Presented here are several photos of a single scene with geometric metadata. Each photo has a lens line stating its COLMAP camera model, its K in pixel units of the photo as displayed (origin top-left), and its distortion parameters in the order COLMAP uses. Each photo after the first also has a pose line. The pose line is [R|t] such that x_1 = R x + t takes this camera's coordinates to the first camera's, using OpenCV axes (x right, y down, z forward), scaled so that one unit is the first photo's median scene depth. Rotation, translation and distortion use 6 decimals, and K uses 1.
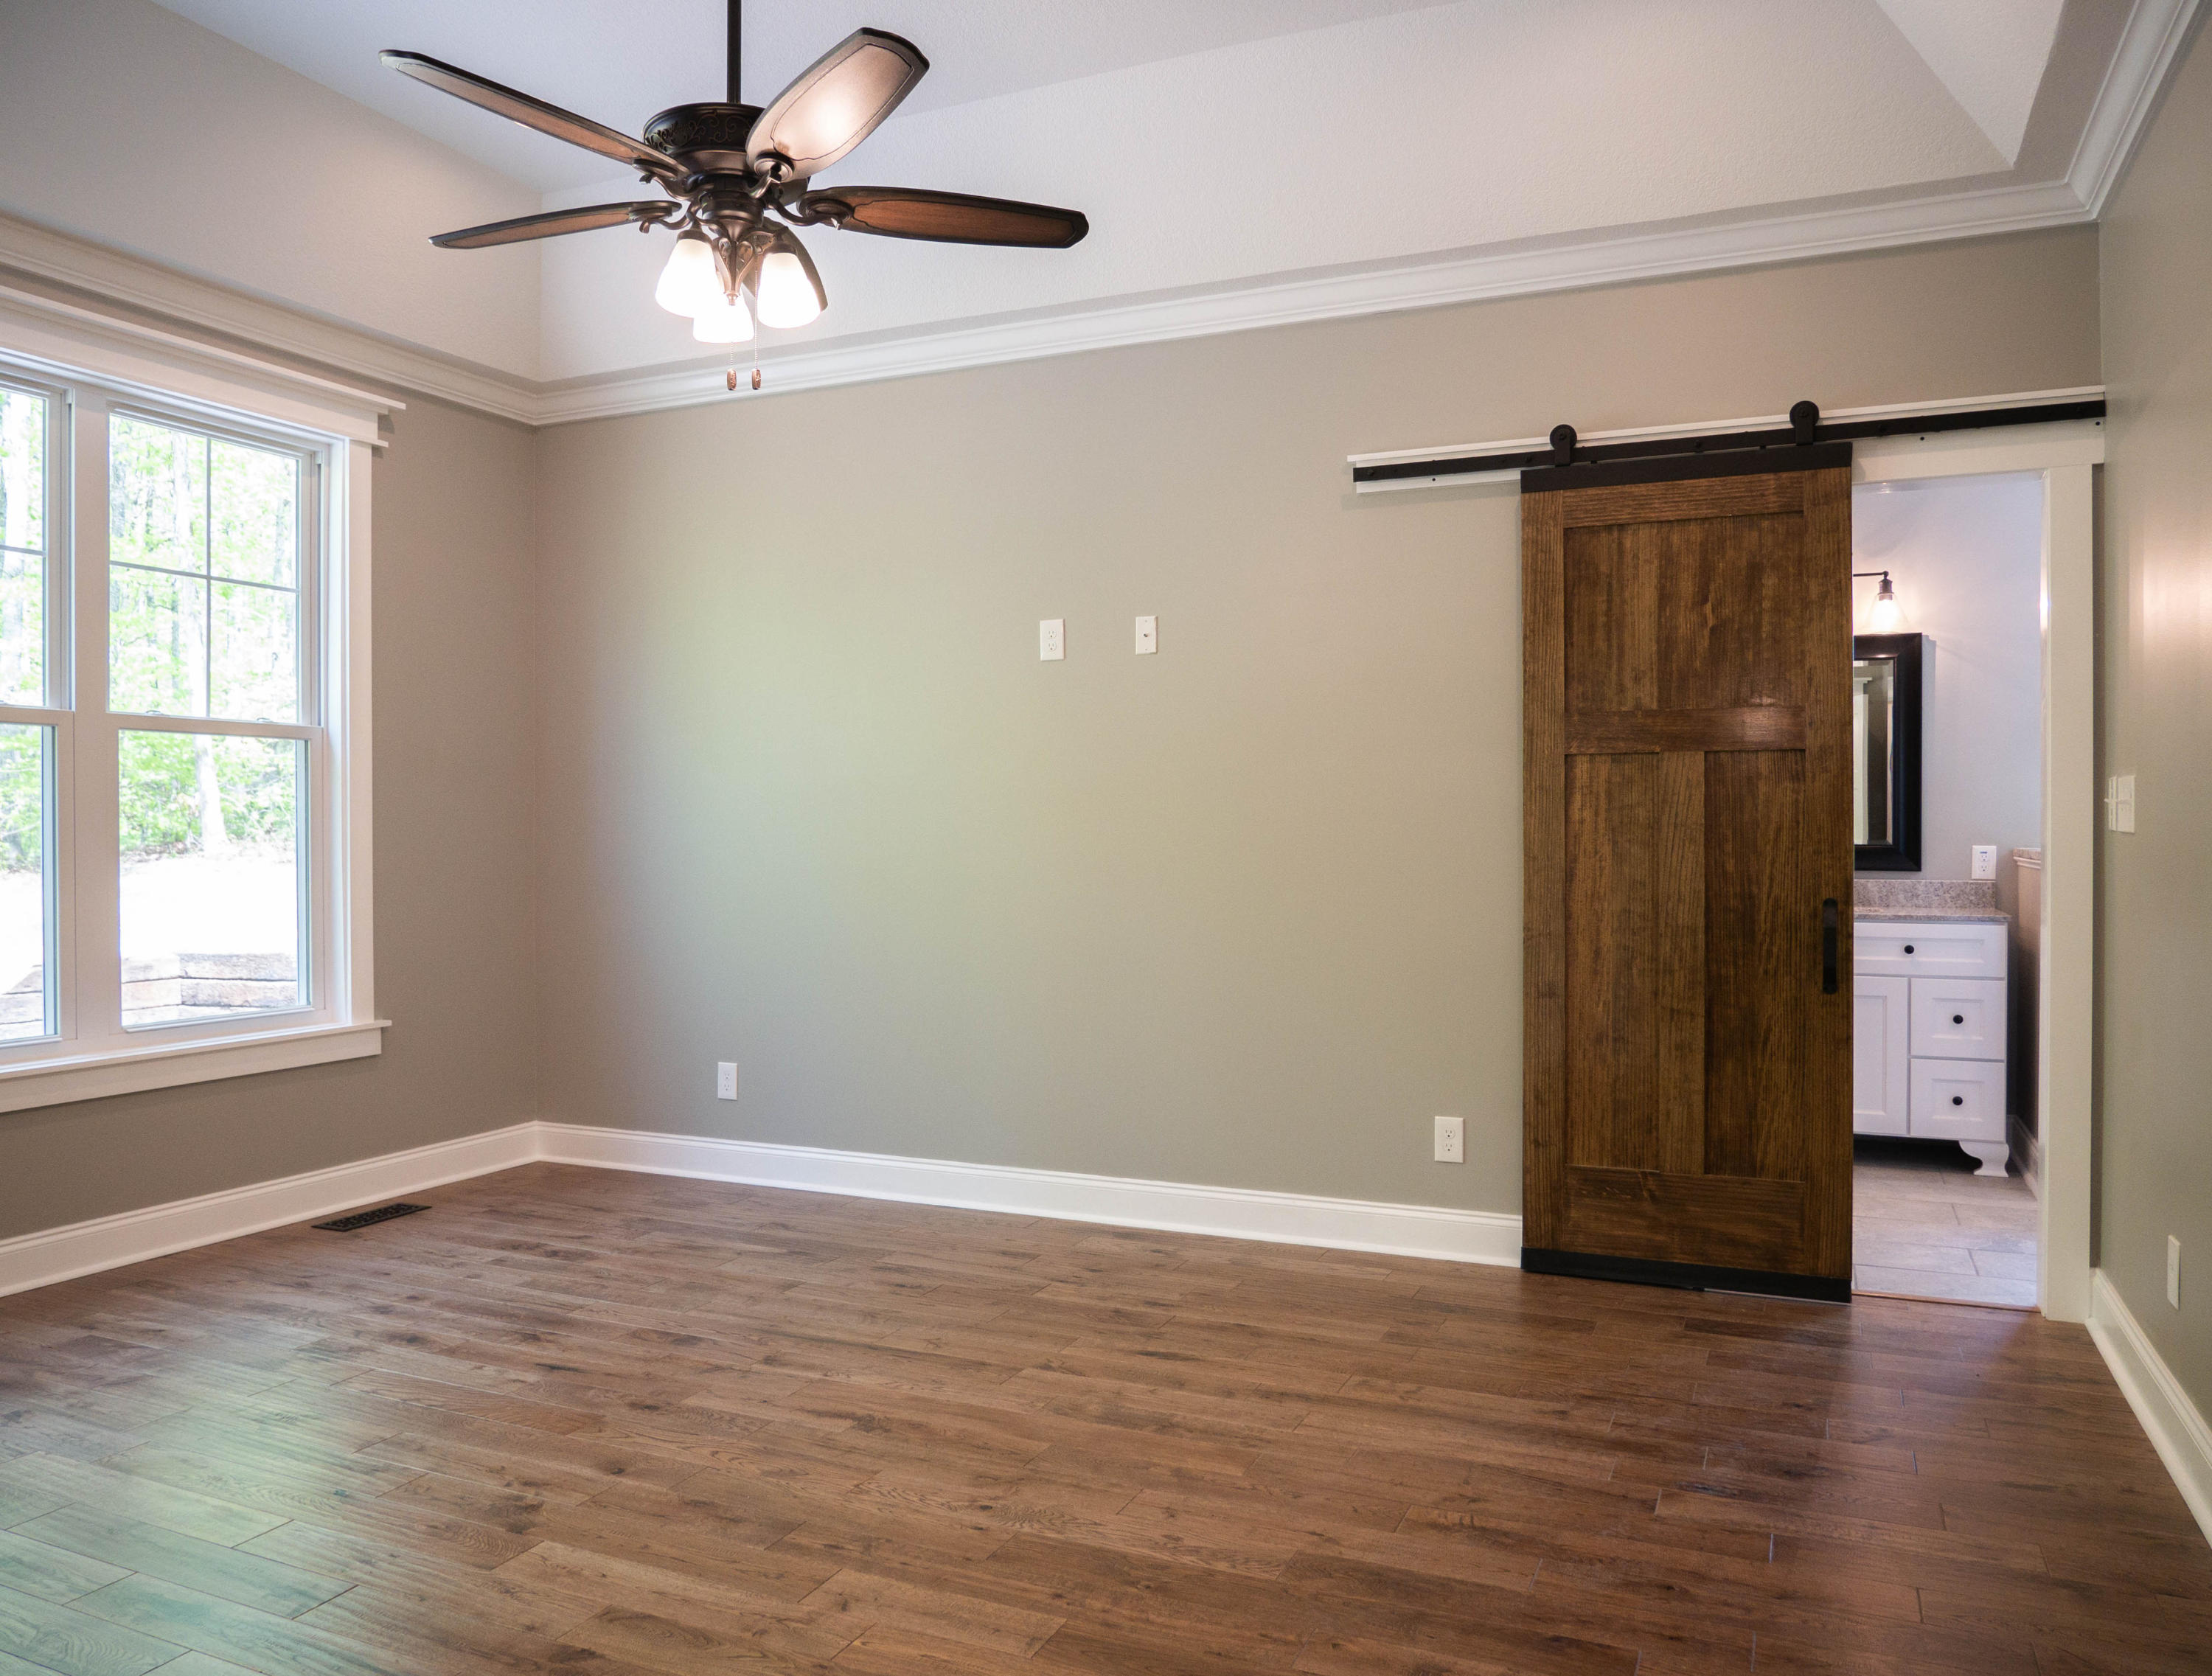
lens RADIAL K [[1507.0, 0, 1106.0], [0, 1507.0, 838.0], [0, 0, 1]] dist [0.003718, -0.000141]
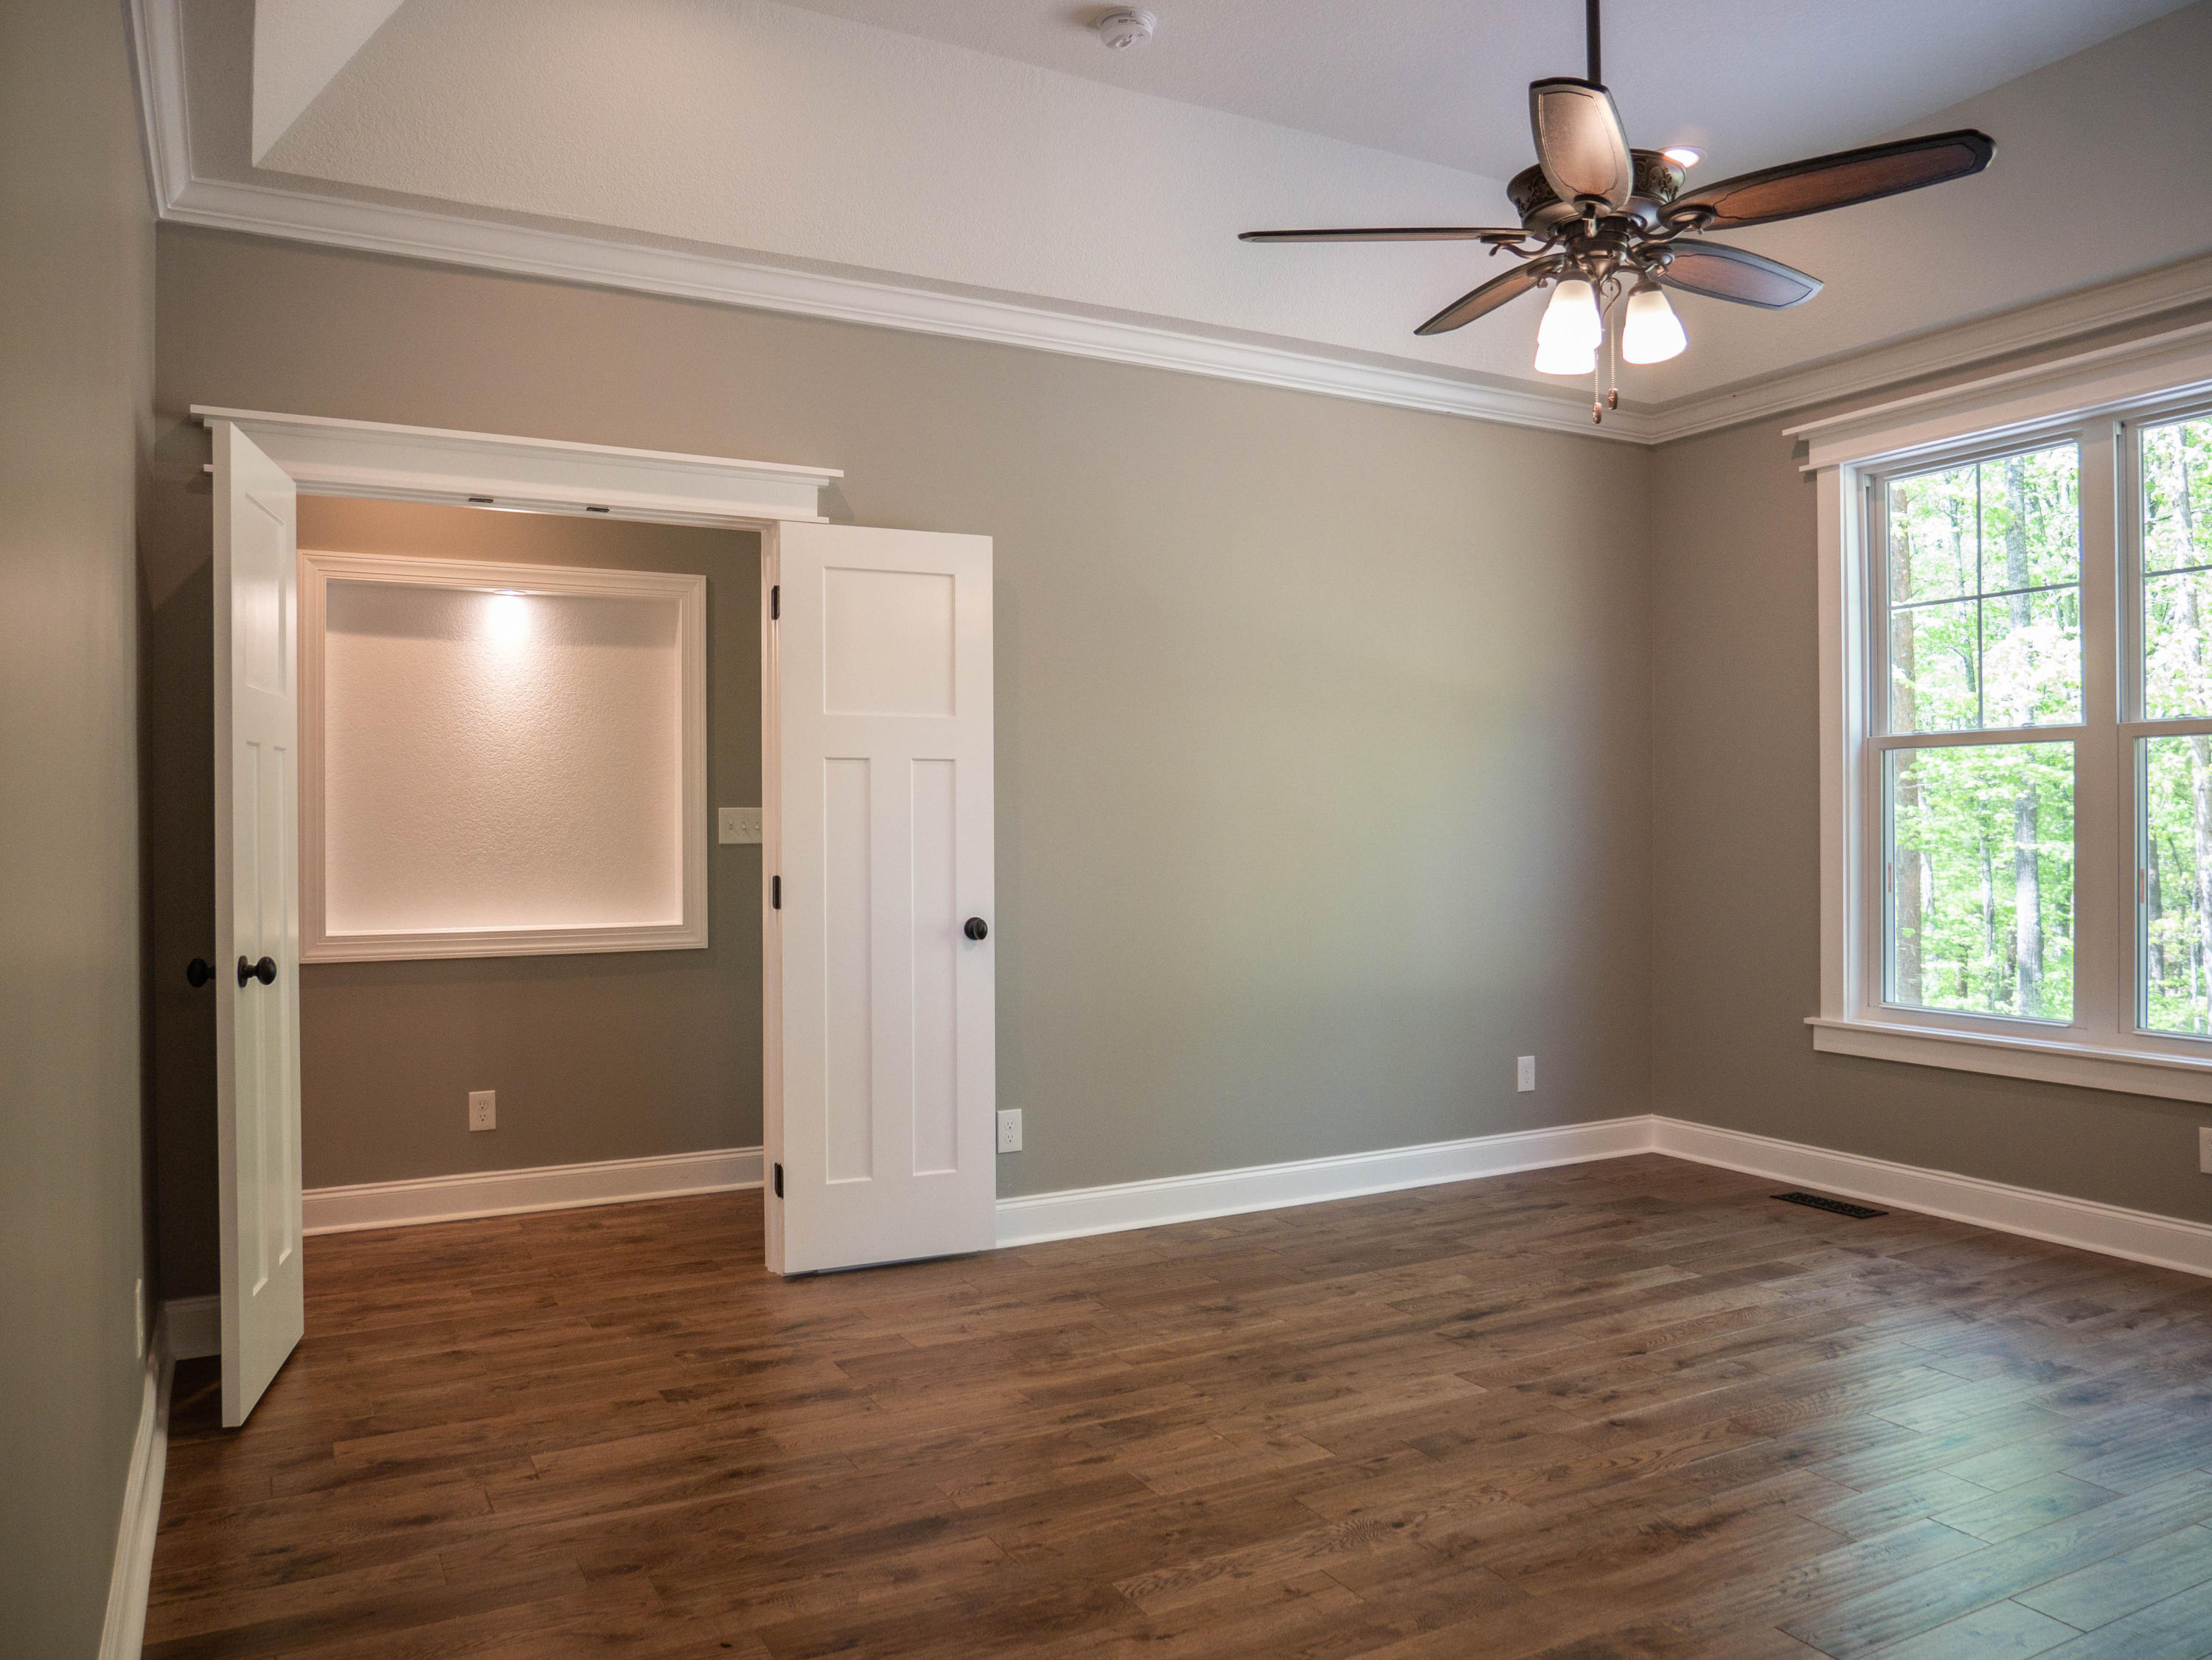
lens RADIAL K [[1630.2, 0, 1106.0], [0, 1630.2, 830.0], [0, 0, 1]] dist [-0.014243, 0.006342]
pose [[-0.583922, 0.000145, -0.811810, 0.814219], [0.000096, 1.000000, 0.000110, -0.009275], [0.811810, -0.000014, -0.583922, 1.334777]]
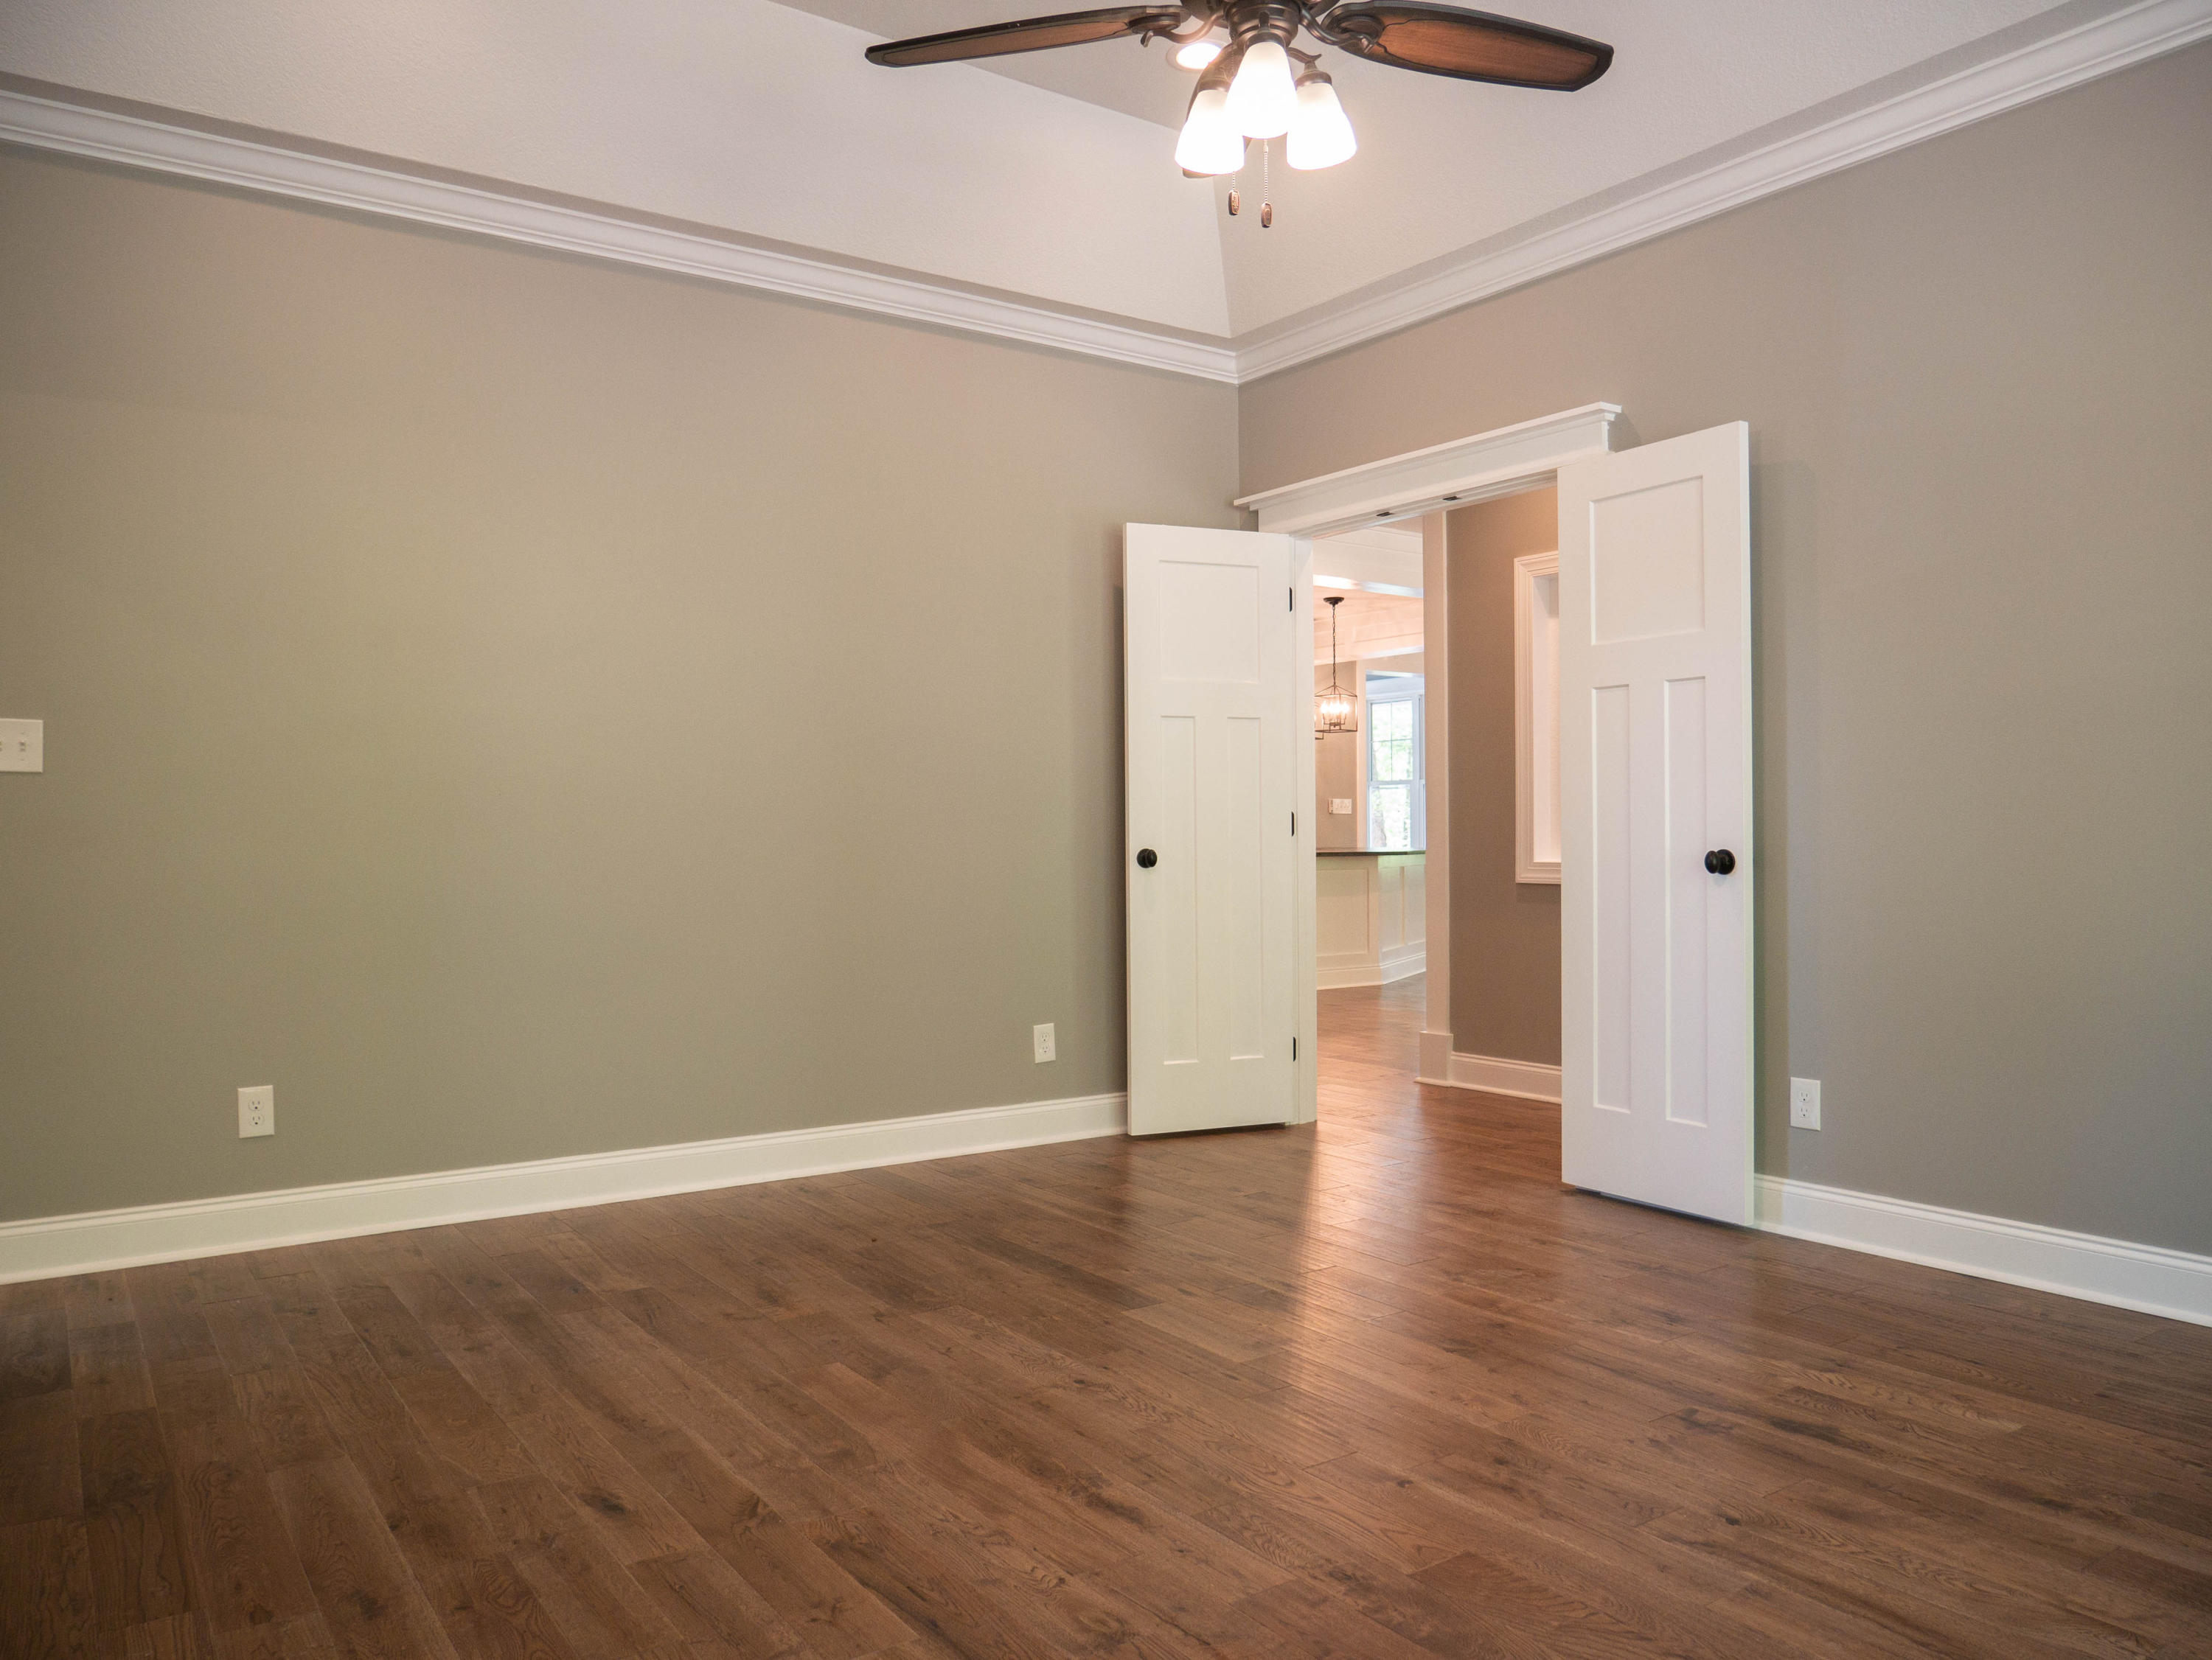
lens RADIAL K [[1630.2, 0, 1106.0], [0, 1630.2, 830.0], [0, 0, 1]] dist [-0.014243, 0.006342]
pose [[-0.849913, 0.010717, 0.526814, -0.634035], [0.008181, 0.999941, -0.007143, 0.062493], [-0.526859, -0.001761, -0.849951, 1.779242]]
